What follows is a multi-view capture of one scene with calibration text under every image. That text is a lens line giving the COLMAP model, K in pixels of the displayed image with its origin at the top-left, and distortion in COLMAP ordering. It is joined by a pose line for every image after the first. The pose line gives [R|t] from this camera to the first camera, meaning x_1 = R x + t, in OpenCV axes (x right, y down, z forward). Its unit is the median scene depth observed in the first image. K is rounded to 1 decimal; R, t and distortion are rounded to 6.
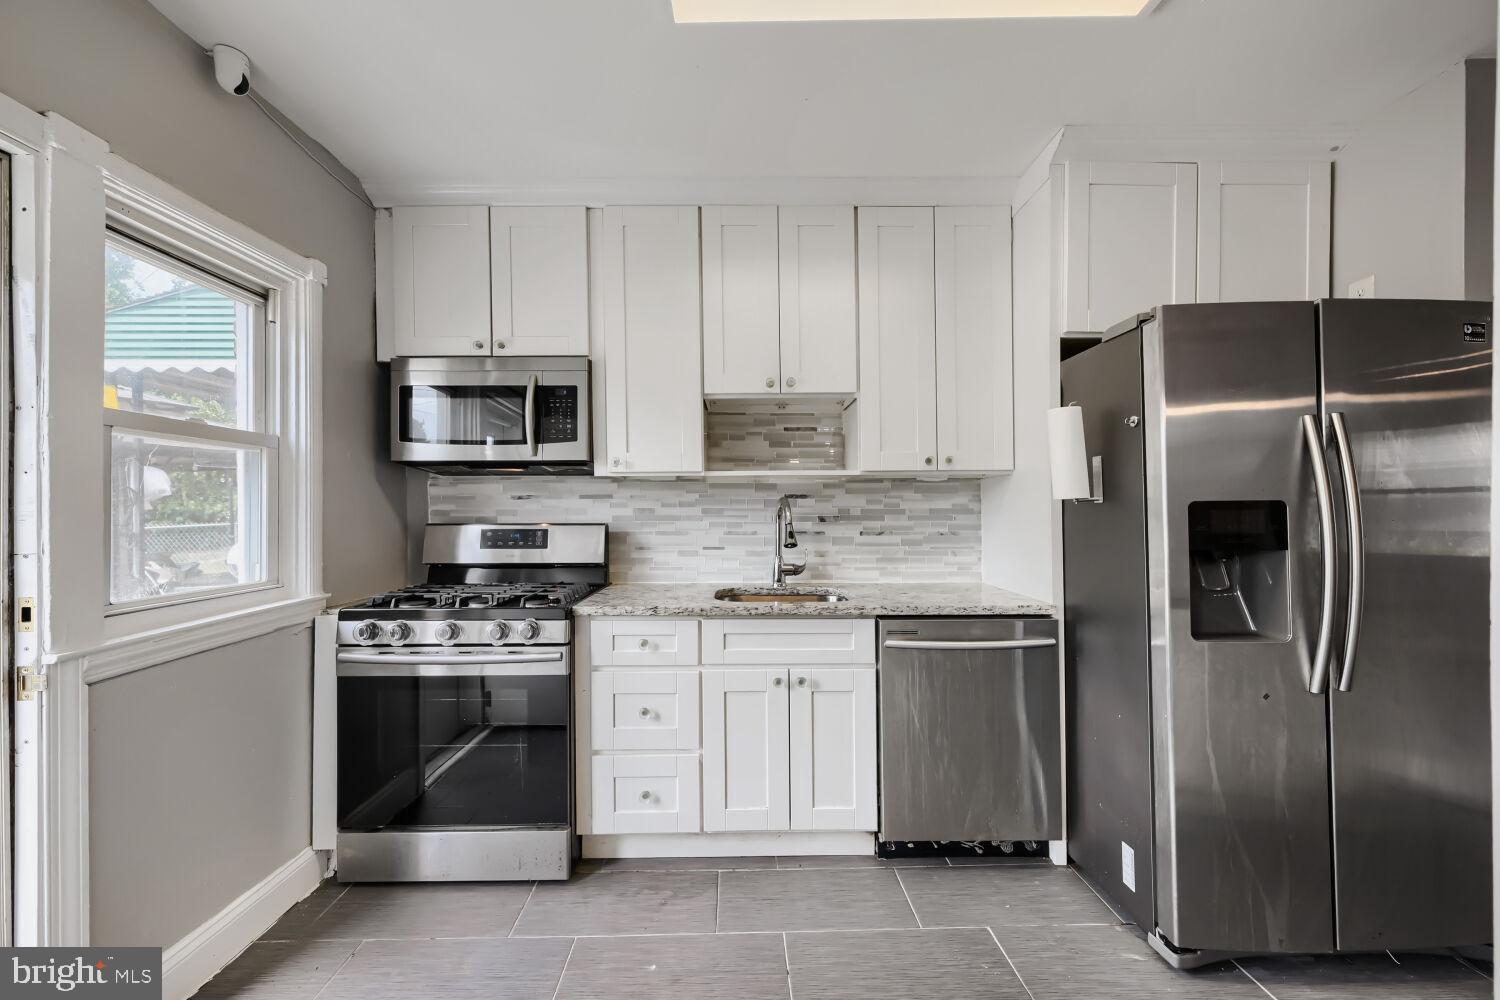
lens RADIAL K [[624.1, 0, 743.6], [0, 624.1, 499.6], [0, 0, 1]] dist [0.010521, -0.000121]
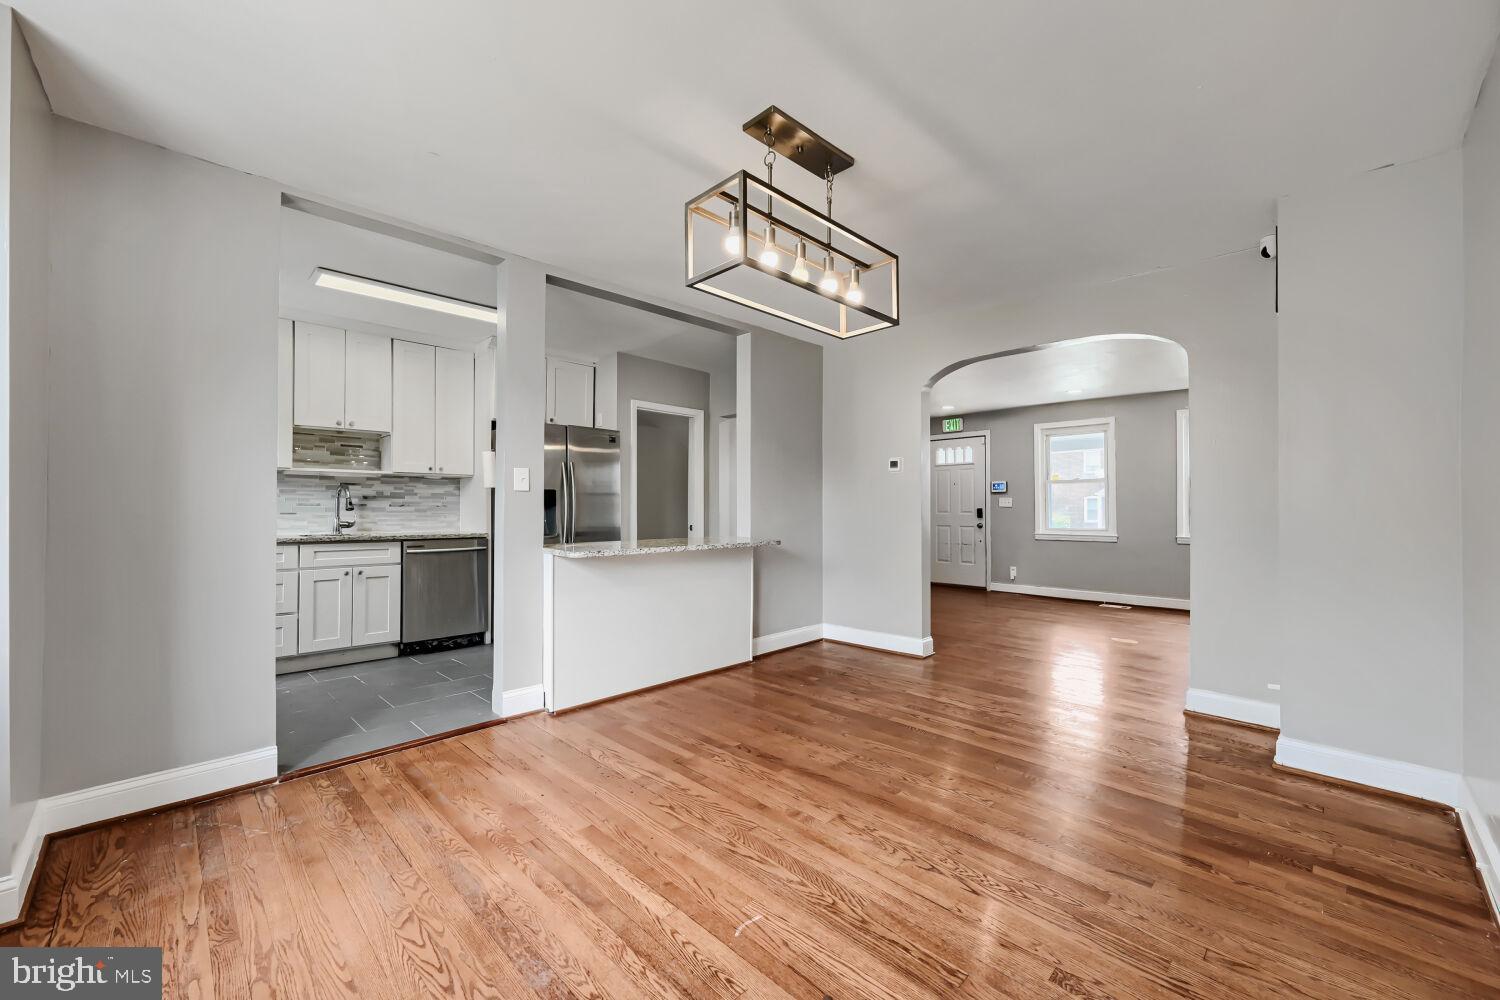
lens RADIAL K [[594.6, 0, 745.3], [0, 594.6, 498.9], [0, 0, 1]] dist [0.010085, 0.000079]
pose [[0.724227, 0.018605, 0.689310, -0.271742], [-0.016649, 0.999816, -0.009493, 0.034872], [-0.689360, -0.004601, 0.724404, -1.011548]]
